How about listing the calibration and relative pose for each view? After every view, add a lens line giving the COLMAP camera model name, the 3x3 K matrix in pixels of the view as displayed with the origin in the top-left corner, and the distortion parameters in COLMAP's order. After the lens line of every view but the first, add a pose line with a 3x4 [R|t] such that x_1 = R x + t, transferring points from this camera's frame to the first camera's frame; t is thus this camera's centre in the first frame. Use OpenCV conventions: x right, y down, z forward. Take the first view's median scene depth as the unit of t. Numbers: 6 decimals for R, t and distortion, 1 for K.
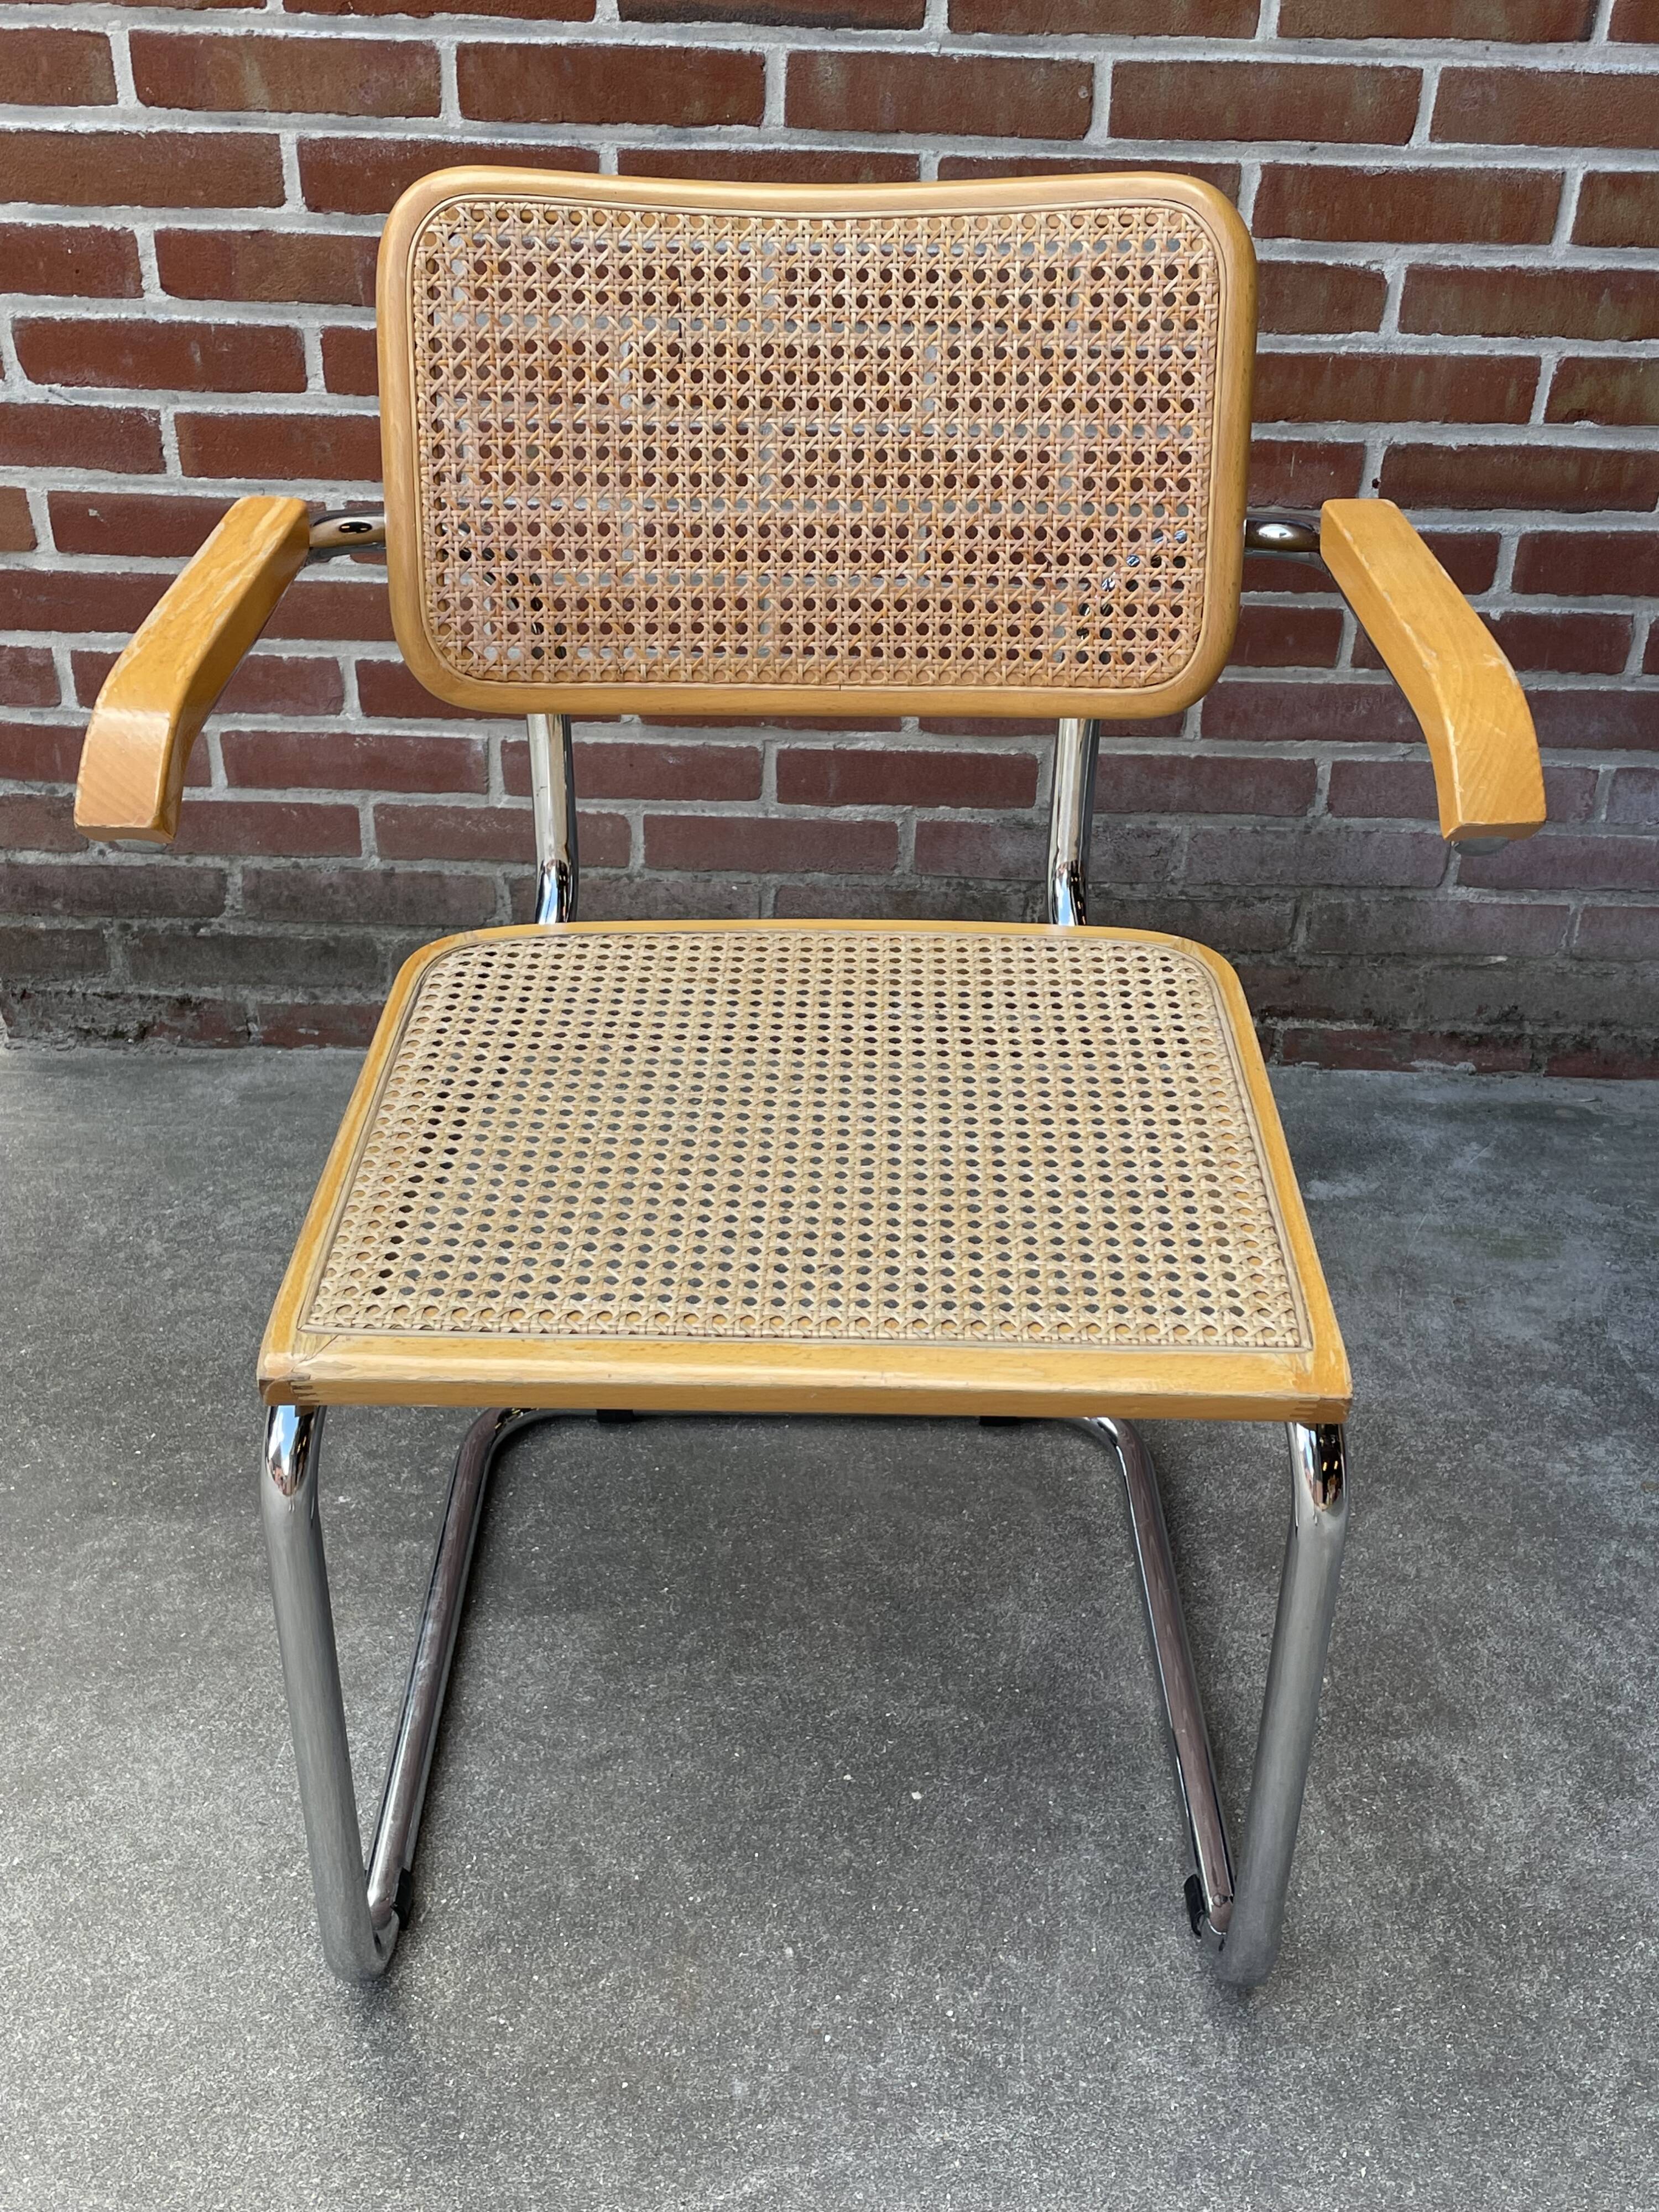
lens RADIAL K [[2387.7, 0, 837.8], [0, 2387.7, 1140.4], [0, 0, 1]] dist [0.047686, 0.000000]
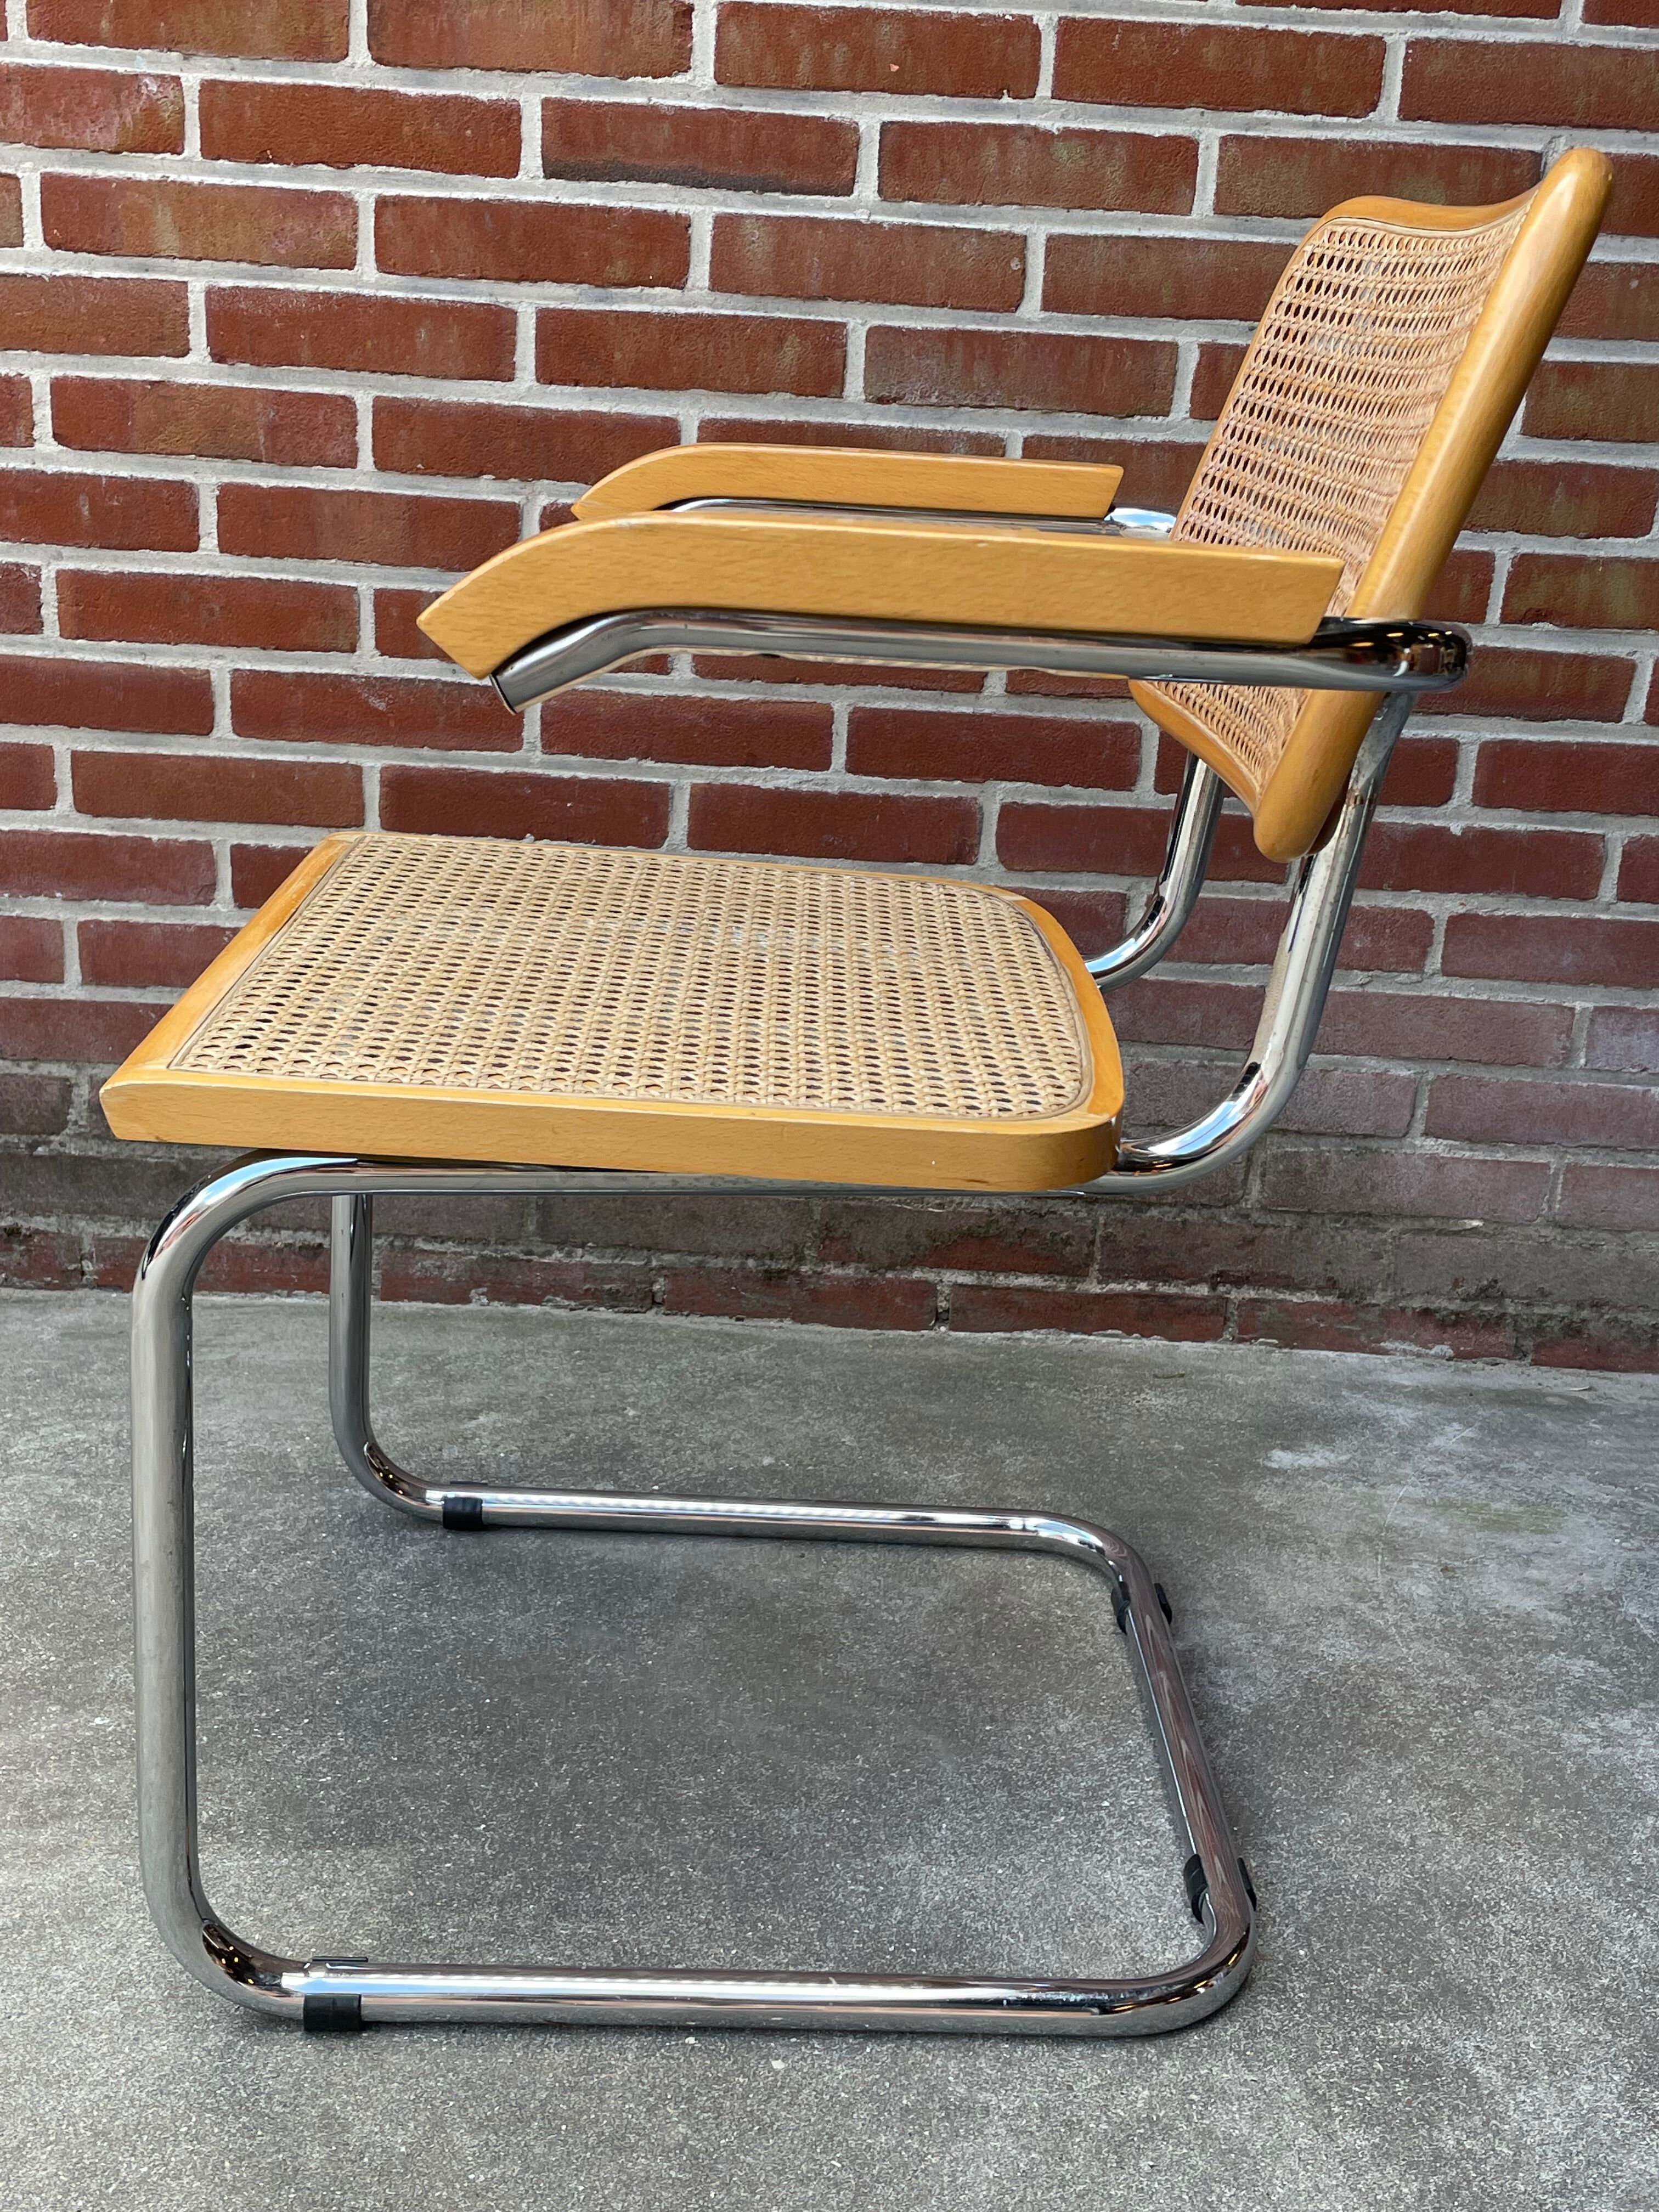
lens RADIAL K [[2387.7, 0, 812.9], [0, 2387.7, 1129.4], [0, 0, 1]] dist [0.047686, 0.000000]
pose [[0.999497, 0.031494, 0.003798, 0.026664], [-0.029559, 0.968106, -0.248790, 0.146346], [-0.011512, 0.248552, 0.968550, 0.144384]]
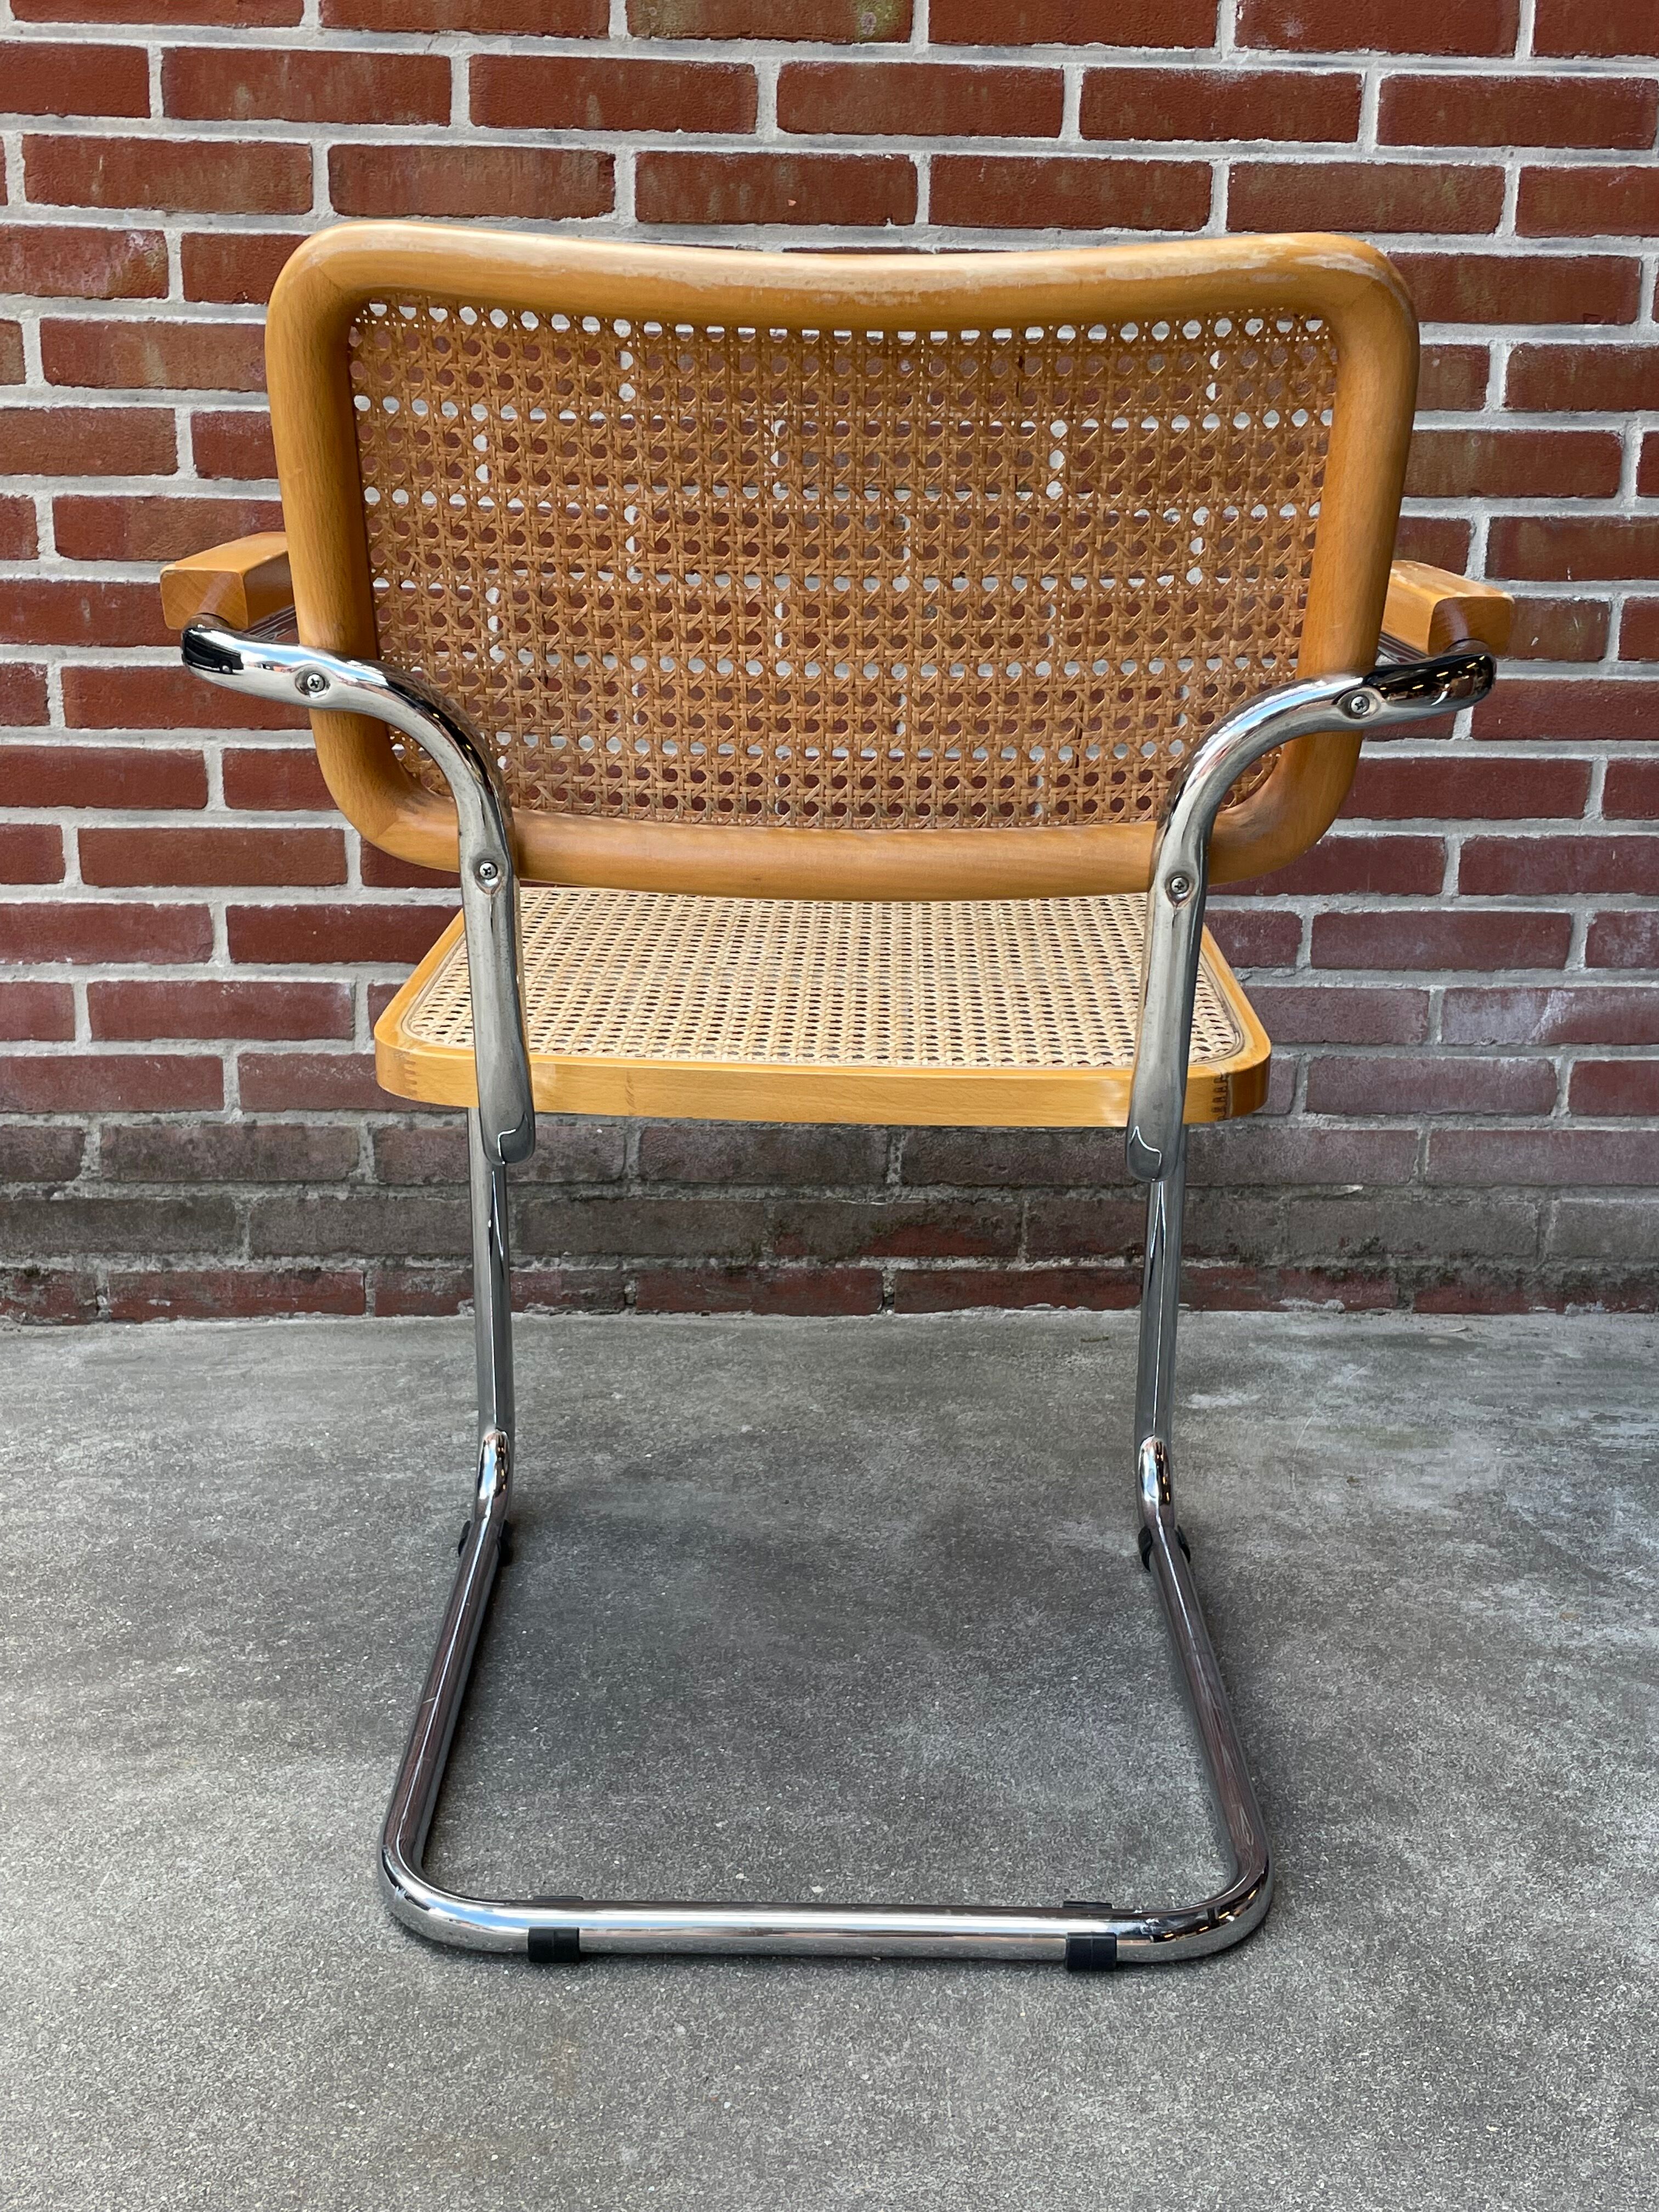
lens RADIAL K [[2387.7, 0, 814.9], [0, 2387.7, 1103.4], [0, 0, 1]] dist [0.047686, 0.000000]
pose [[0.998173, -0.022465, 0.056081, -0.010179], [0.038120, 0.954370, -0.296183, 0.217594], [-0.046868, 0.297780, 0.953483, 0.041430]]
